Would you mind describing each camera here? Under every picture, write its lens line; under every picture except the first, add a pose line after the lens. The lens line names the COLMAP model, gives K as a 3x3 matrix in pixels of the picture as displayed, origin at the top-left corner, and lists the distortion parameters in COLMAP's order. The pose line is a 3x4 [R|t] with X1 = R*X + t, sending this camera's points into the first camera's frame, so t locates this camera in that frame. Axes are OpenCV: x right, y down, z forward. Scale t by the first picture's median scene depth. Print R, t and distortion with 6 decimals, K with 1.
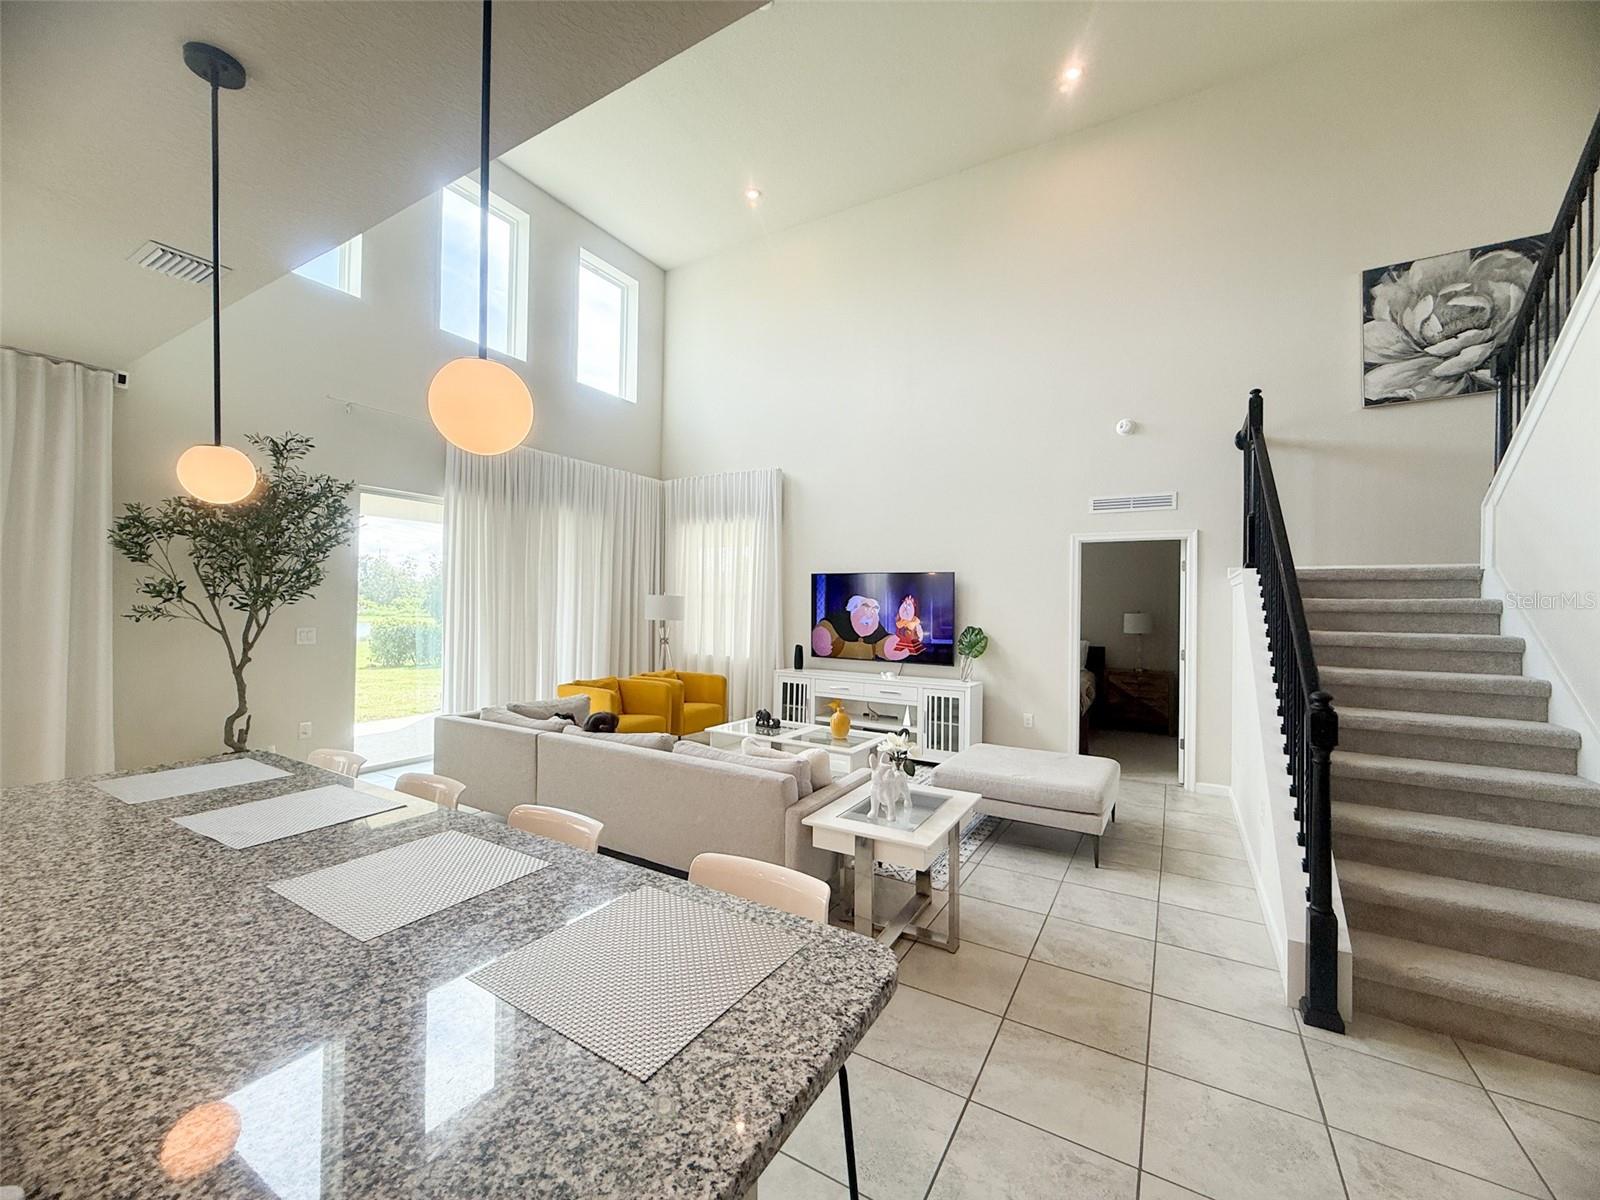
lens RADIAL K [[637.2, 0, 793.6], [0, 637.2, 600.4], [0, 0, 1]] dist [-0.001804, 0.000013]
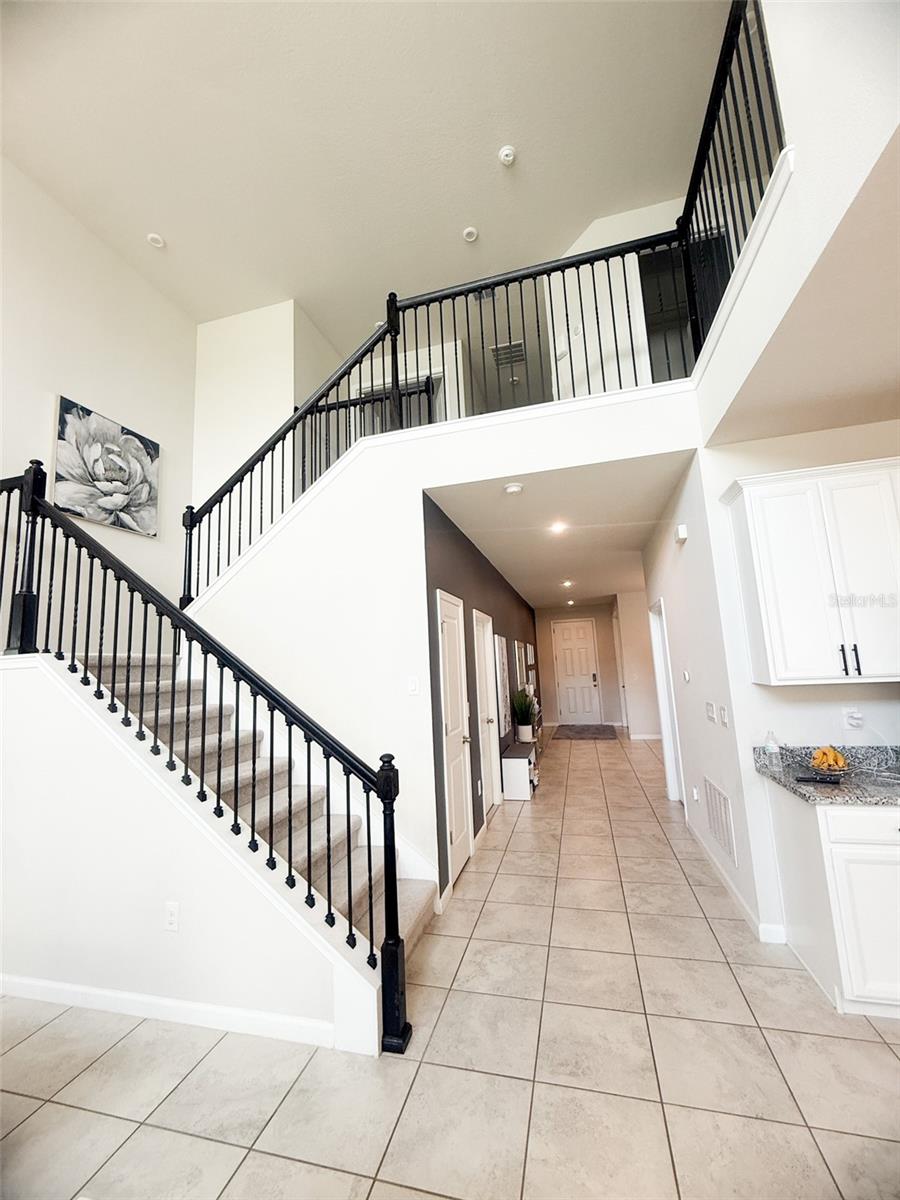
lens RADIAL K [[477.9, 0, 452.2], [0, 477.9, 595.6], [0, 0, 1]] dist [-0.001804, 0.000013]
pose [[-0.278745, 0.136568, 0.950605, -0.078773], [0.036749, 0.990629, -0.131542, -0.019942], [-0.959662, -0.001733, -0.281152, 0.588014]]
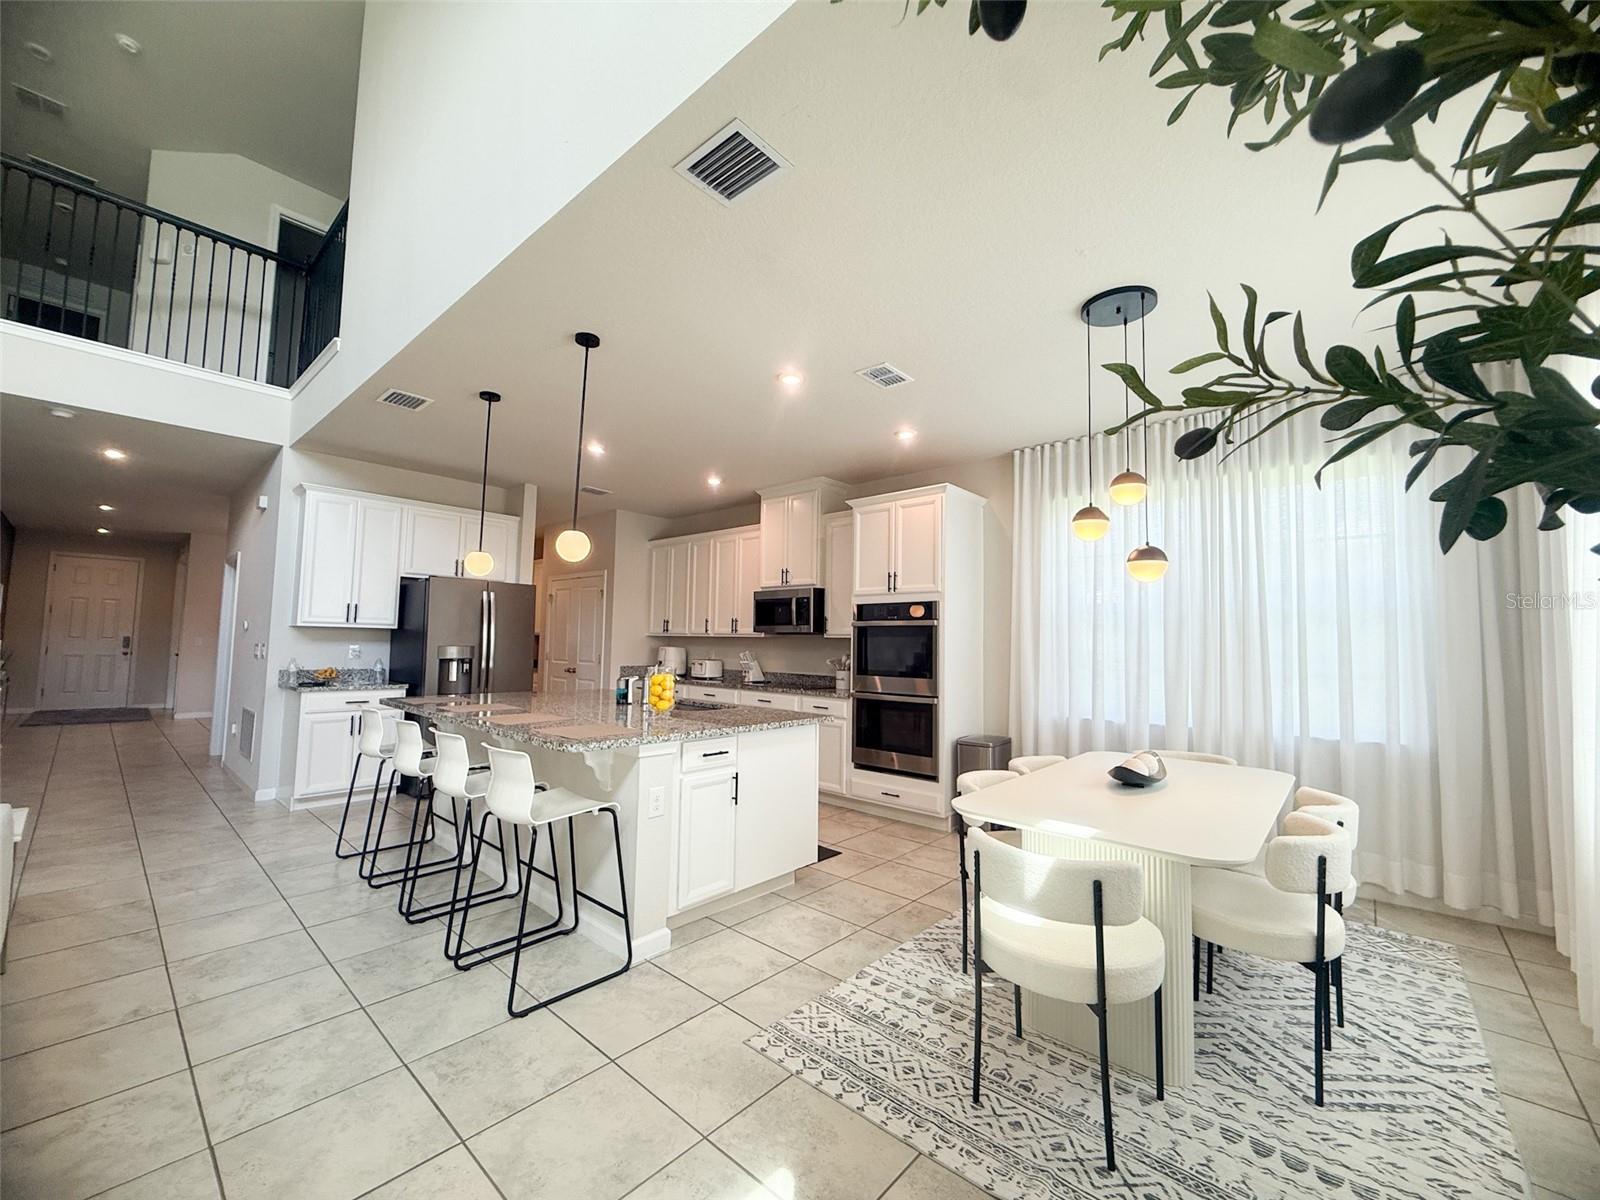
lens RADIAL K [[637.2, 0, 793.8], [0, 637.2, 599.9], [0, 0, 1]] dist [-0.001804, 0.000013]
pose [[-0.980909, -0.022478, 0.193166, -0.711049], [-0.037212, 0.996638, -0.072988, 0.028212], [-0.190876, -0.078782, -0.978448, 1.005395]]
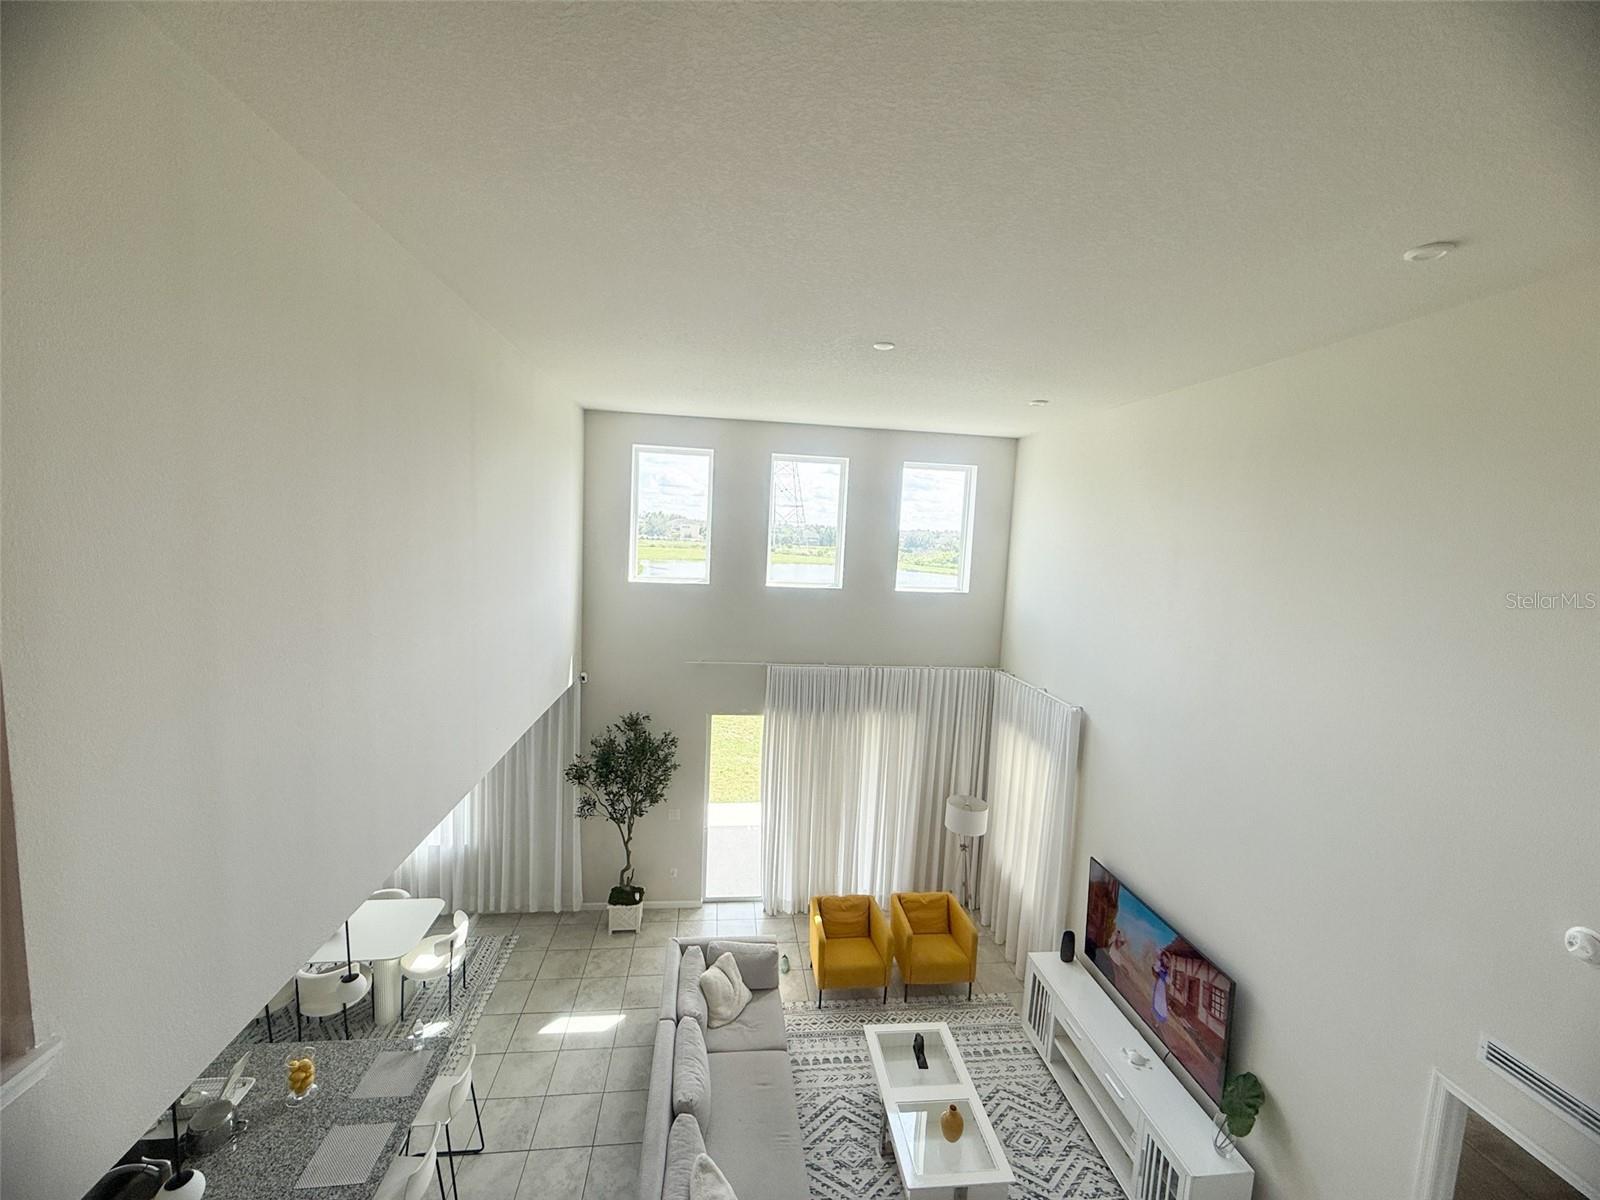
lens RADIAL K [[637.2, 0, 794.4], [0, 637.2, 595.8], [0, 0, 1]] dist [-0.001804, 0.000013]
pose [[0.610554, 0.089710, -0.786877, 0.633212], [-0.028622, 0.995414, 0.091277, -0.680437], [0.791457, -0.033207, 0.610322, 0.336987]]
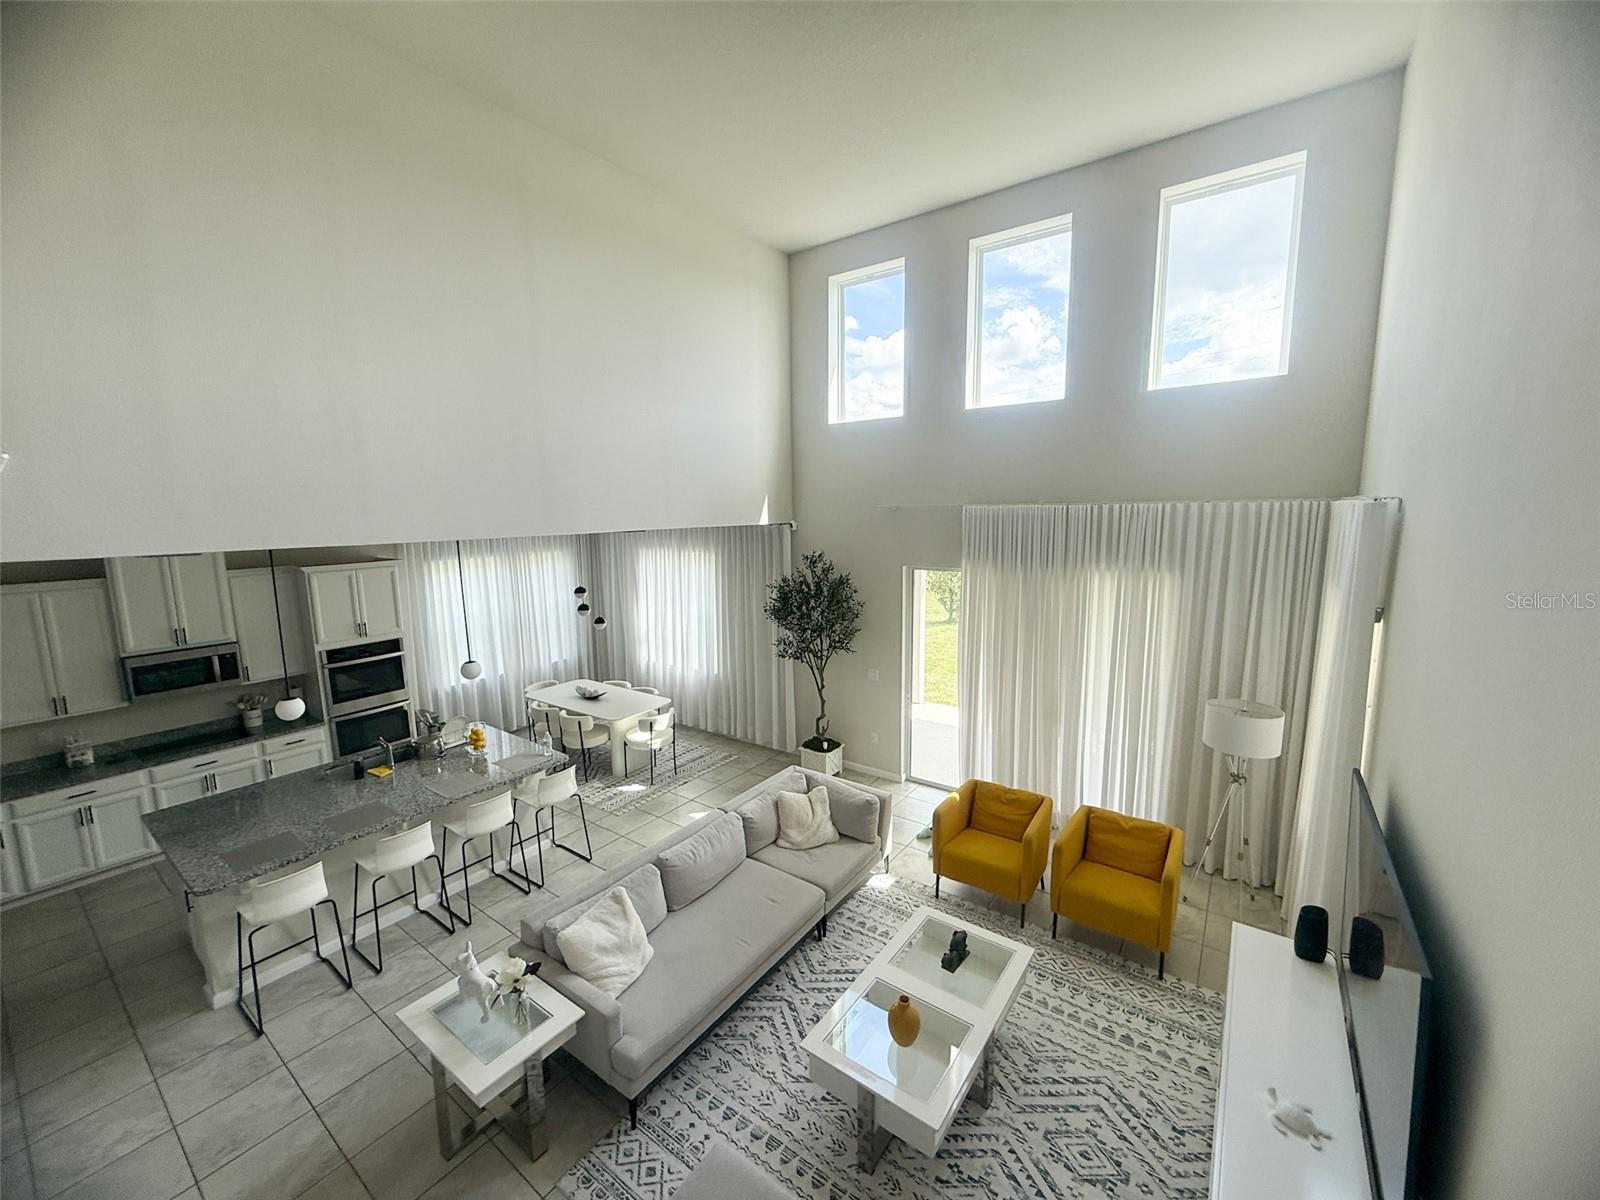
lens RADIAL K [[637.2, 0, 794.0], [0, 637.2, 598.0], [0, 0, 1]] dist [-0.001804, 0.000013]
pose [[-0.092135, 0.128883, -0.987370, 0.716024], [0.020960, 0.991619, 0.127482, -0.333512], [0.995526, -0.008950, -0.094064, 1.051577]]
